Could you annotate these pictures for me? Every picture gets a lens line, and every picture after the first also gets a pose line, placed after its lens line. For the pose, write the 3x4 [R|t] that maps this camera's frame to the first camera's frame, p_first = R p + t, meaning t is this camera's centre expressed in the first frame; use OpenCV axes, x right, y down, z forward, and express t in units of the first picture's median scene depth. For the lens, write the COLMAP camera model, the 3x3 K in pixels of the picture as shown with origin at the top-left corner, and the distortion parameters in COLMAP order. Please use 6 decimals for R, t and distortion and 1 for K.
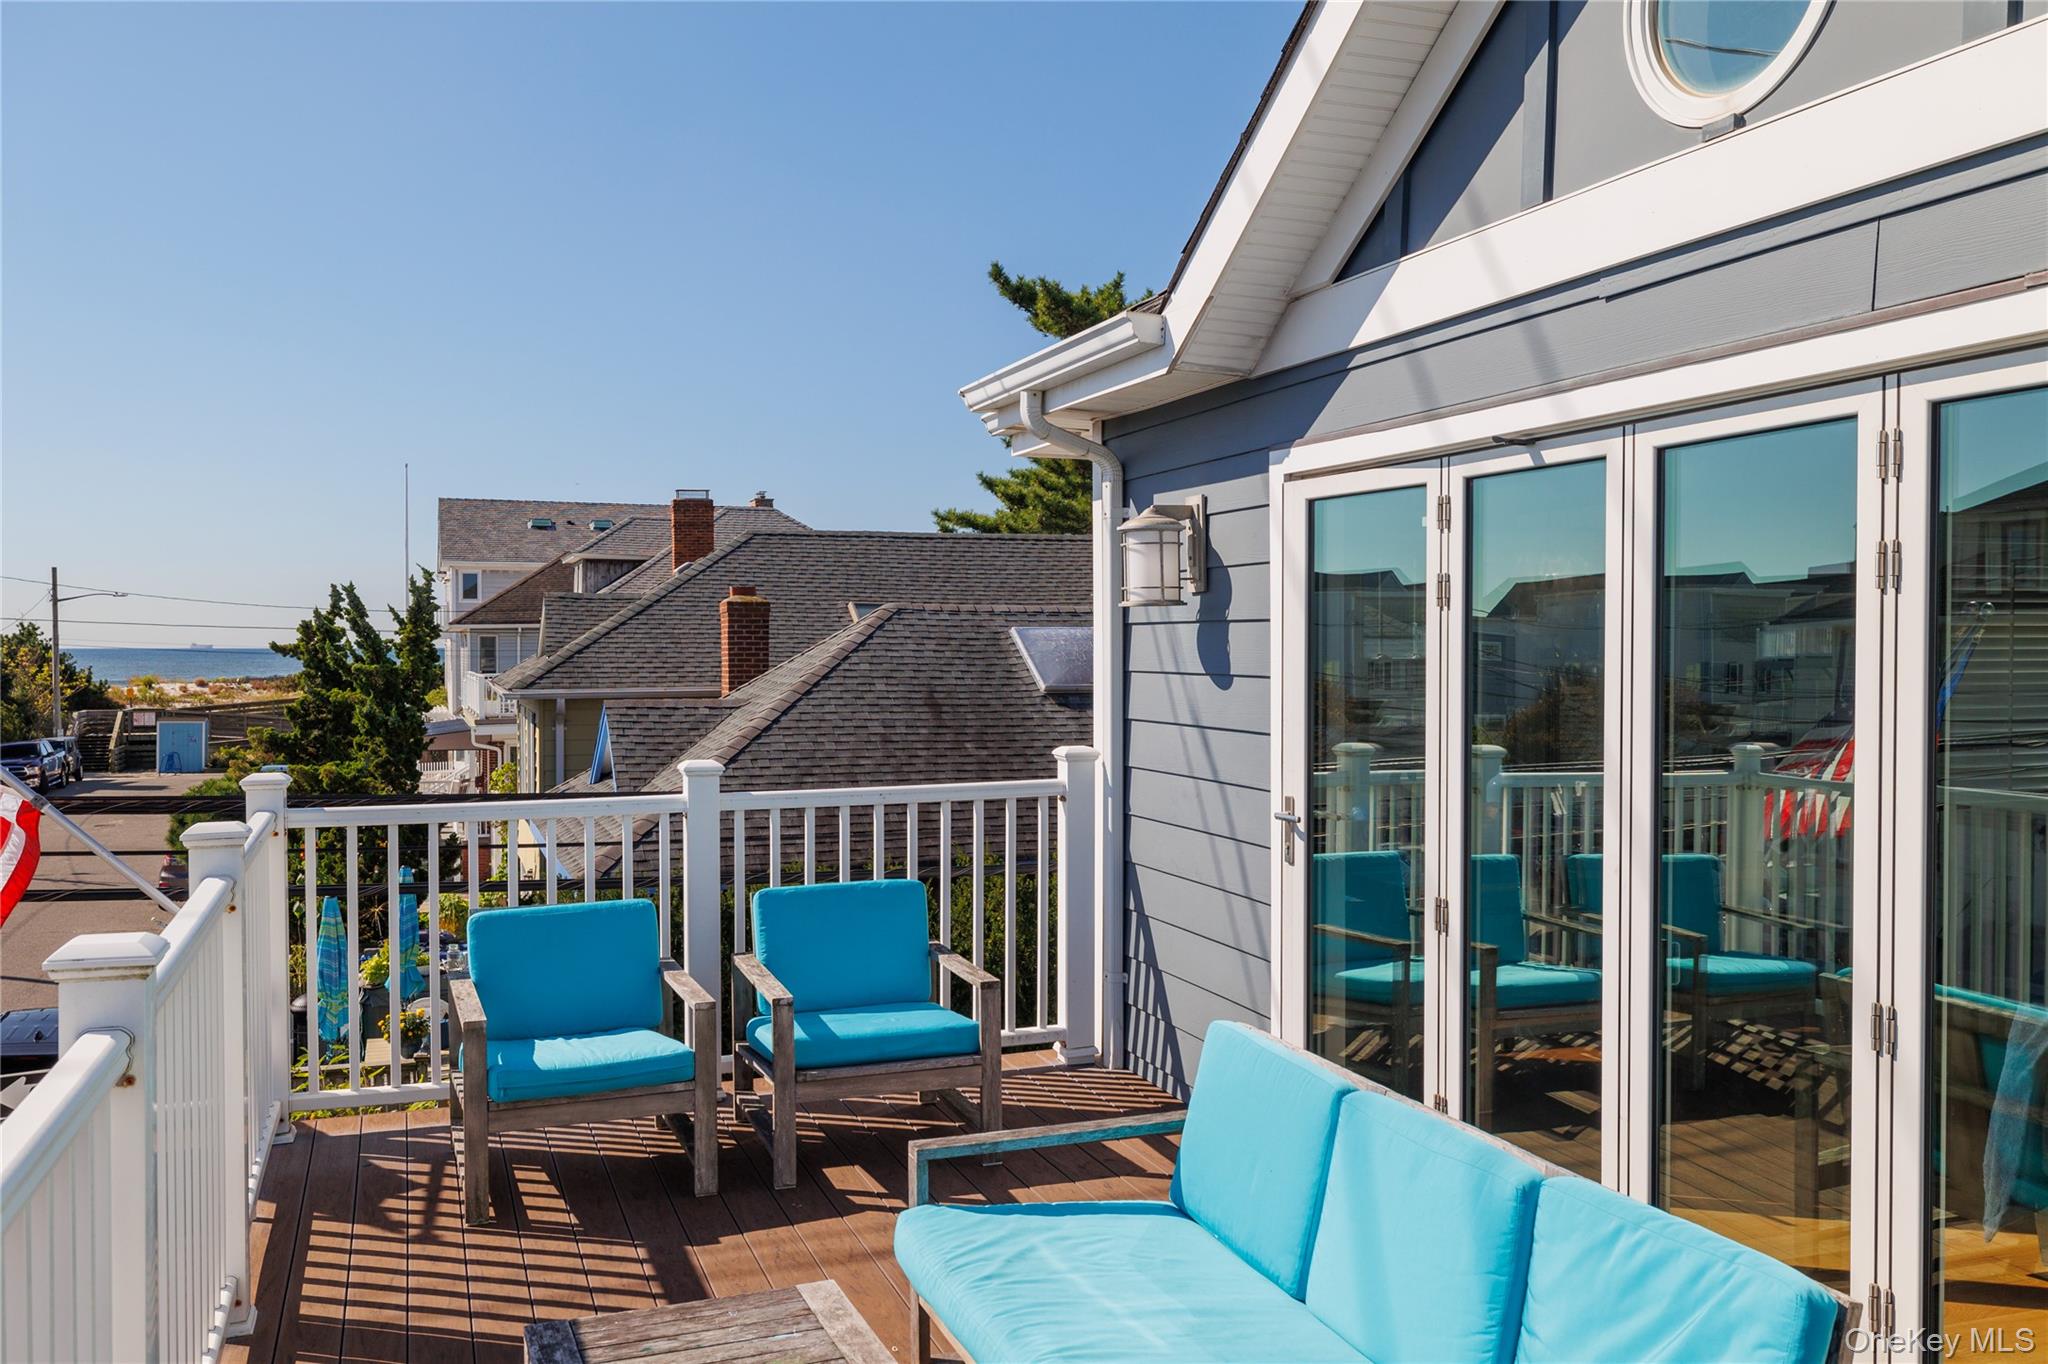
lens RADIAL K [[1720.7, 0, 1024.0], [0, 1720.7, 682.0], [0, 0, 1]] dist [-0.029219, -0.006528]
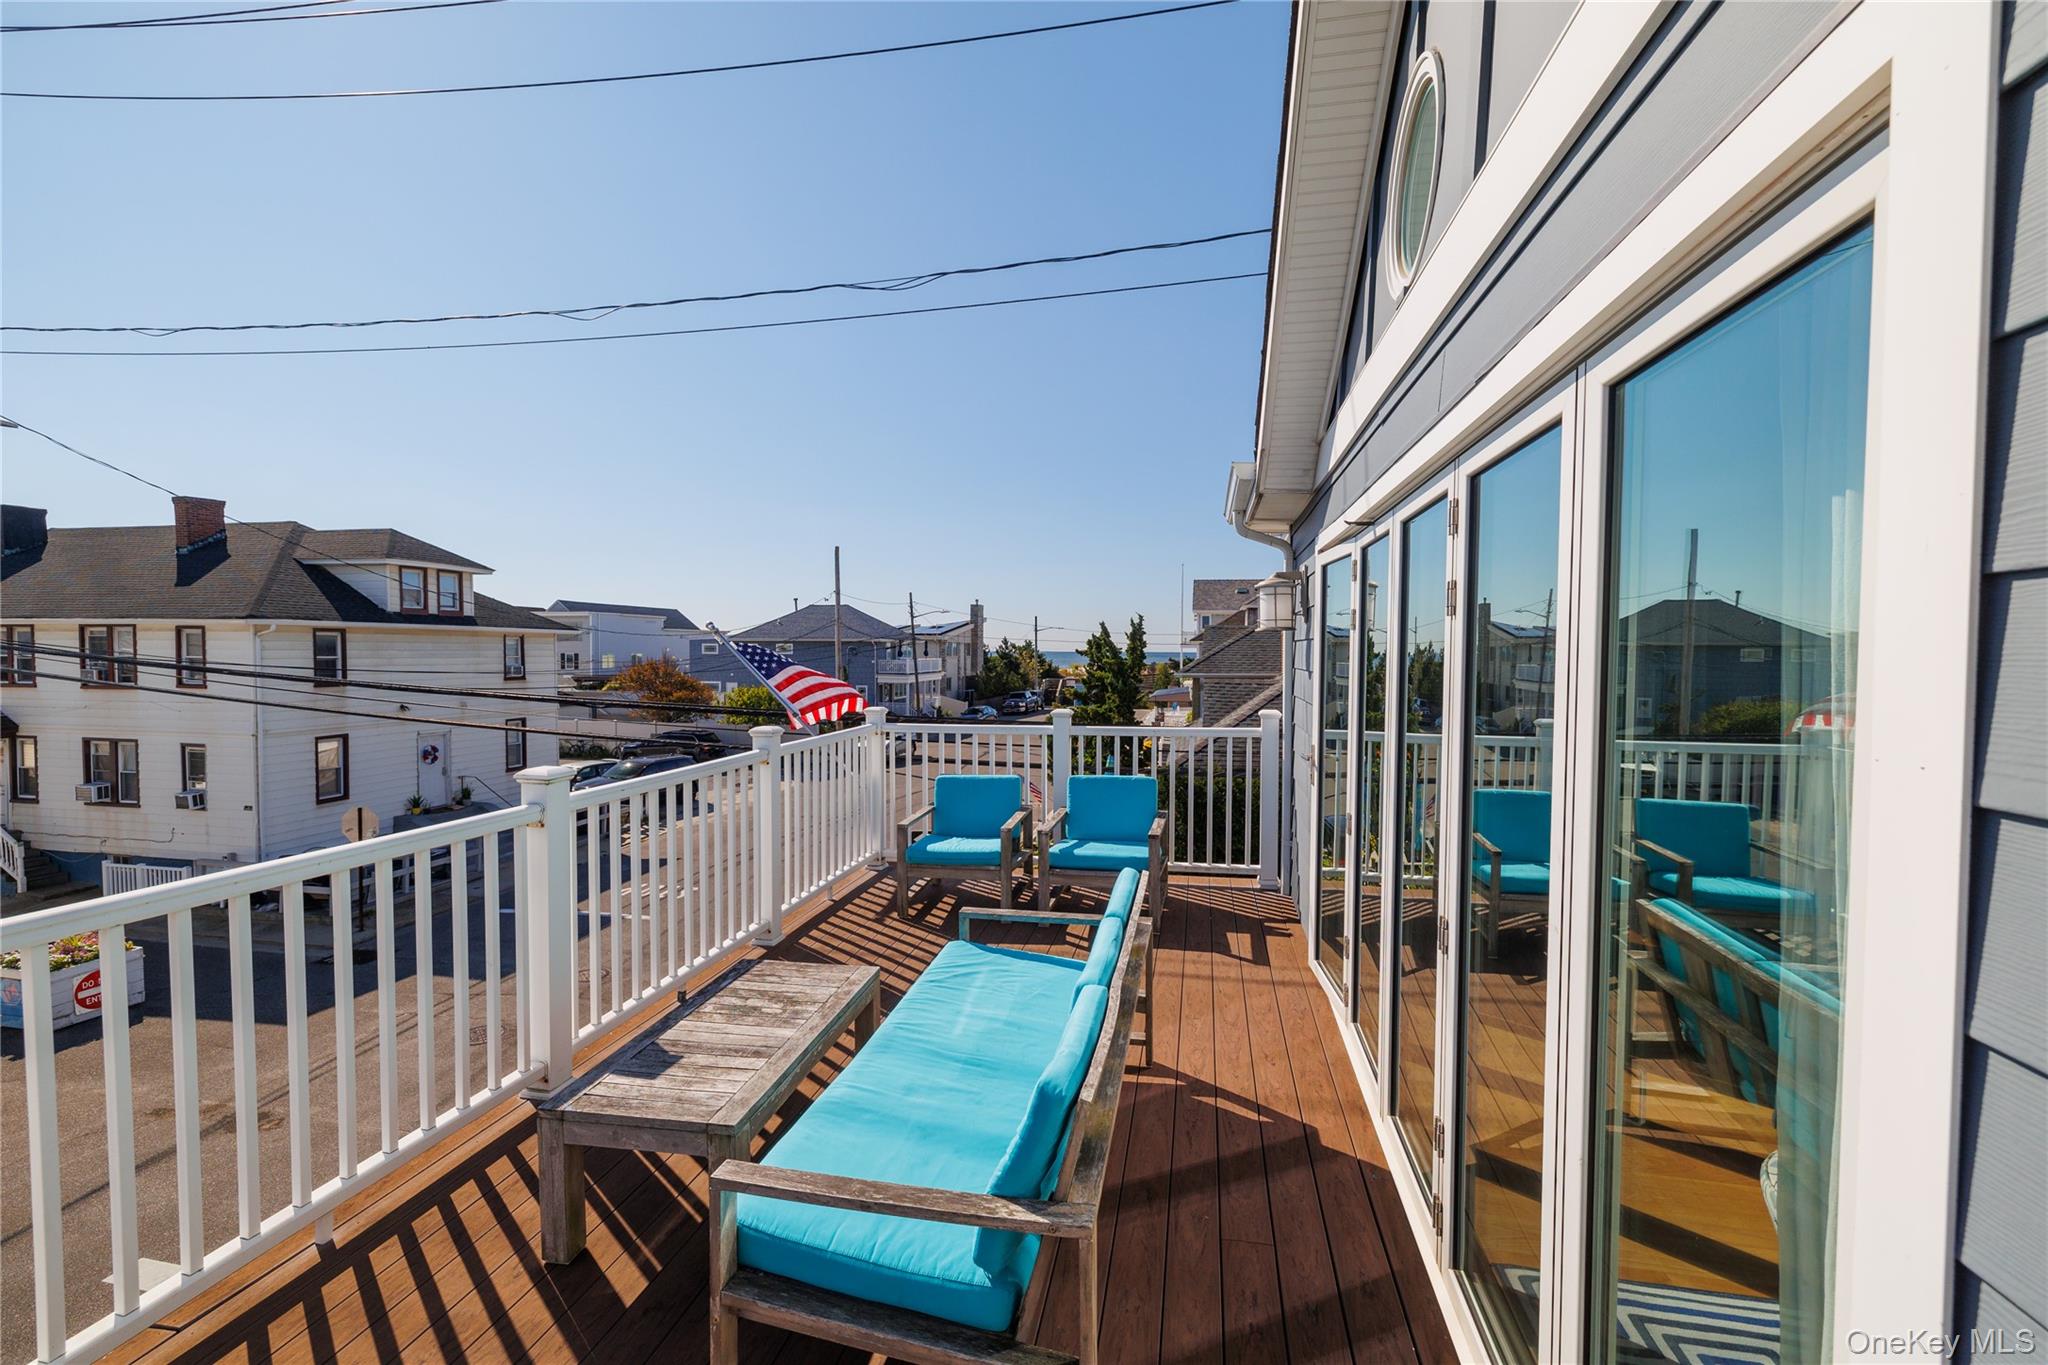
lens RADIAL K [[860.9, 0, 1026.5], [0, 860.9, 678.0], [0, 0, 1]] dist [-0.000351, 0.000759]
pose [[0.851007, 0.022018, -0.524693, 0.298757], [-0.016928, 0.999752, 0.014497, -0.005041], [0.524882, -0.003455, 0.851168, 0.118757]]
